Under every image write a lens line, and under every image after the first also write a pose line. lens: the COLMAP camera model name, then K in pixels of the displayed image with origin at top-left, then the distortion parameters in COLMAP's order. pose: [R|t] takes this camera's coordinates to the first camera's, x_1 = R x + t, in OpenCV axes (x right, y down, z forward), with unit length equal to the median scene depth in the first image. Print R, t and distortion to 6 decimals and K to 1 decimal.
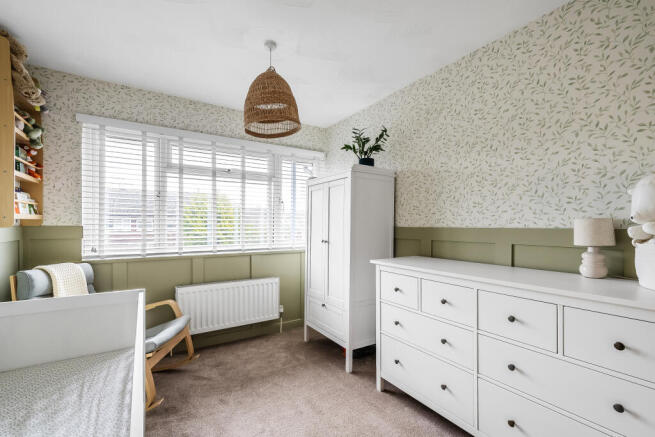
lens RADIAL K [[292.6, 0, 328.0], [0, 292.6, 227.8], [0, 0, 1]] dist [-0.003736, 0.000018]
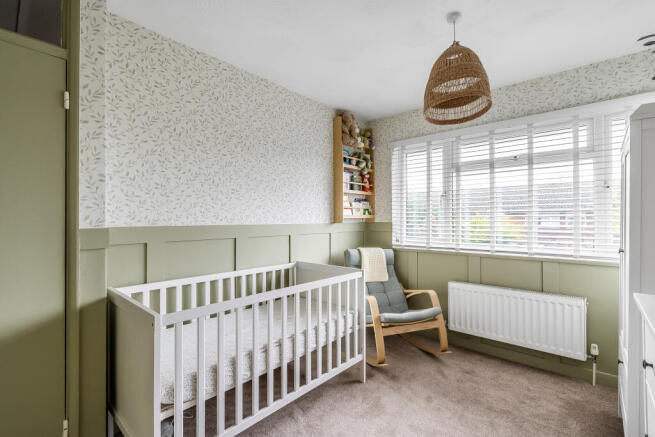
lens RADIAL K [[304.4, 0, 327.5], [0, 304.4, 218.5], [0, 0, 1]] dist [0.003420, -0.000201]
pose [[0.265219, -0.009589, -0.964141, 0.419935], [-0.010185, 0.999867, -0.012747, -0.003030], [0.964134, 0.013201, 0.265086, 0.285909]]
